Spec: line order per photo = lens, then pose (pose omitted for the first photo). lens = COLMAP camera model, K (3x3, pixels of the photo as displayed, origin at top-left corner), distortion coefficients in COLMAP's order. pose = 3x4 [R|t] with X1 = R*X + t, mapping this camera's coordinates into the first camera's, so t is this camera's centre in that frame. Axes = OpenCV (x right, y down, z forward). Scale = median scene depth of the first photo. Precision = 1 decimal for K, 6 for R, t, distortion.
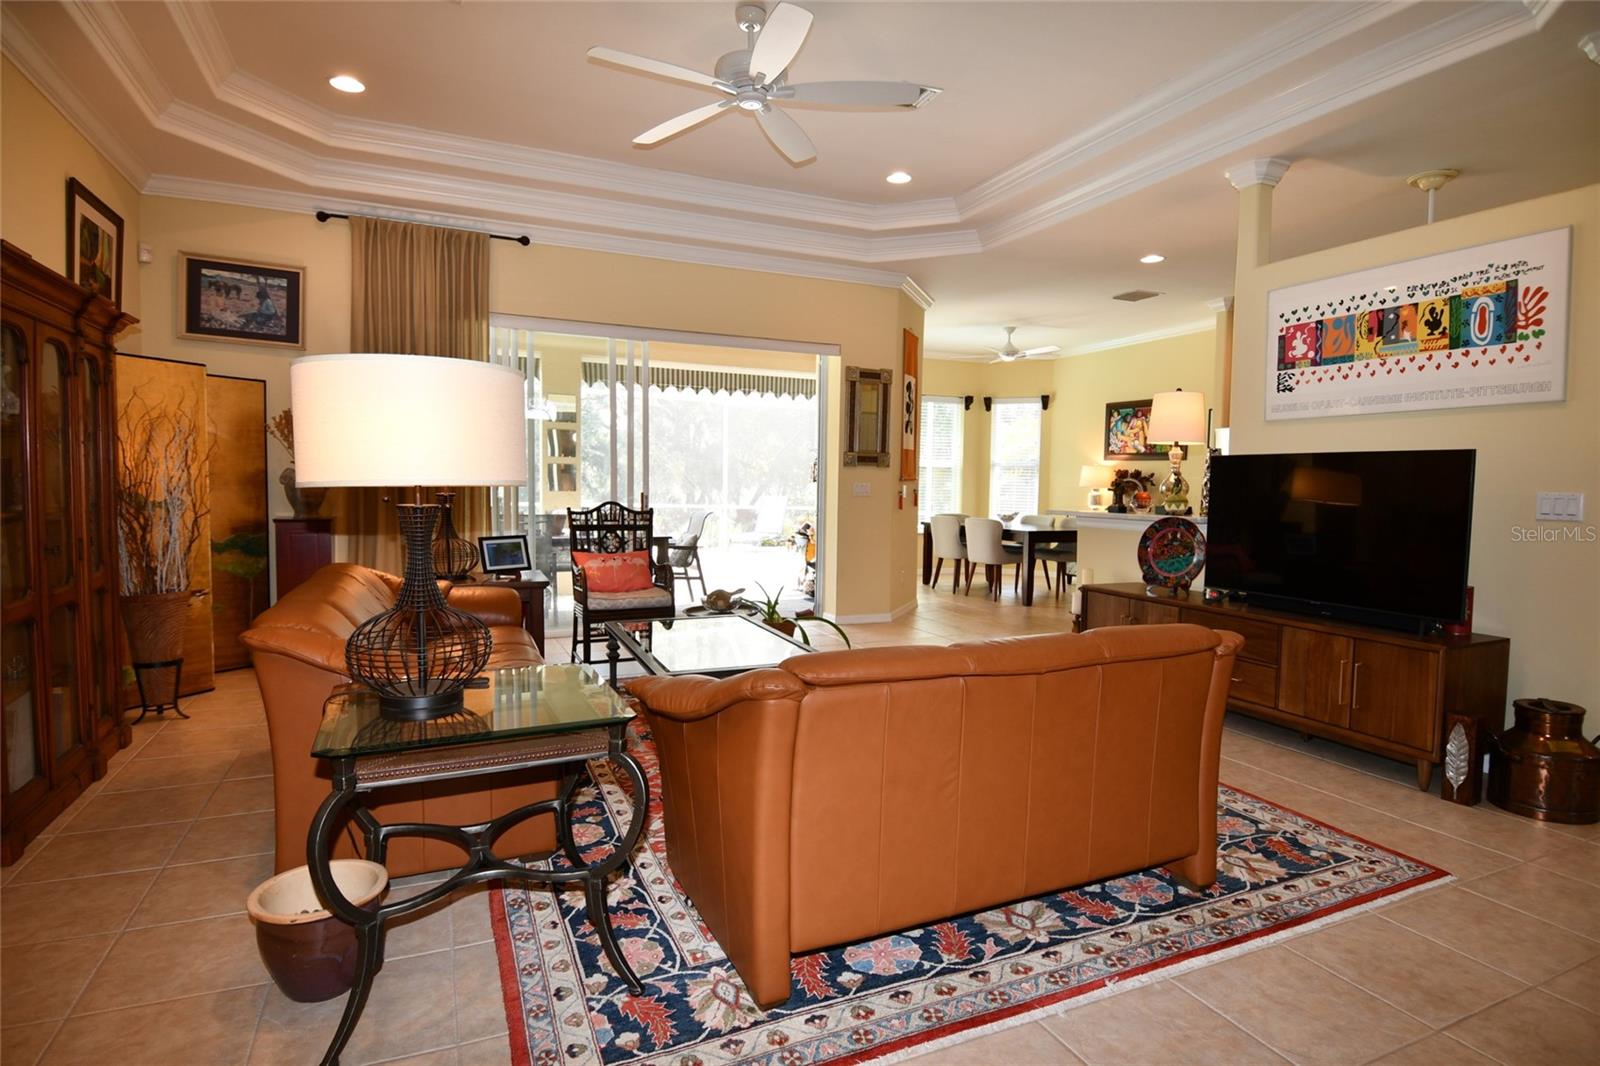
lens RADIAL K [[825.7, 0, 800.0], [0, 825.7, 533.0], [0, 0, 1]] dist [0.050658, -0.054886]
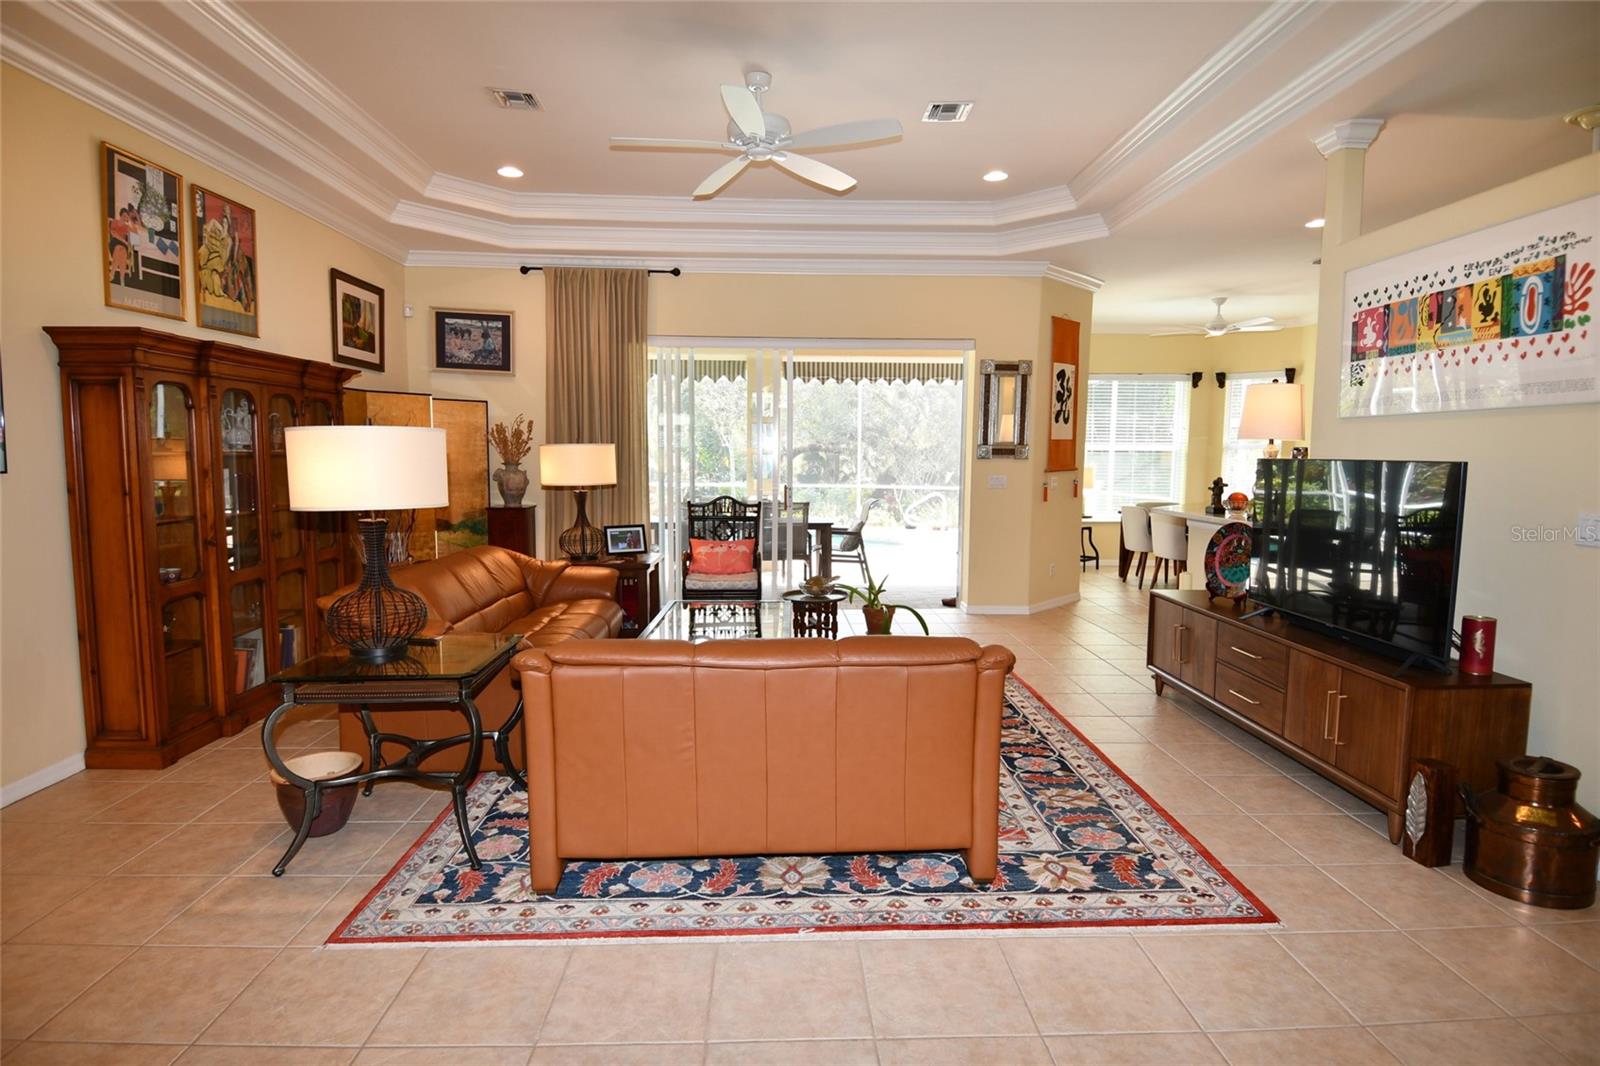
lens RADIAL K [[825.7, 0, 800.0], [0, 825.7, 533.0], [0, 0, 1]] dist [0.050658, -0.054886]
pose [[0.929139, 0.027776, -0.368687, 0.409341], [-0.016249, 0.999278, 0.034336, -0.038029], [0.369375, -0.025912, 0.928919, -0.049990]]
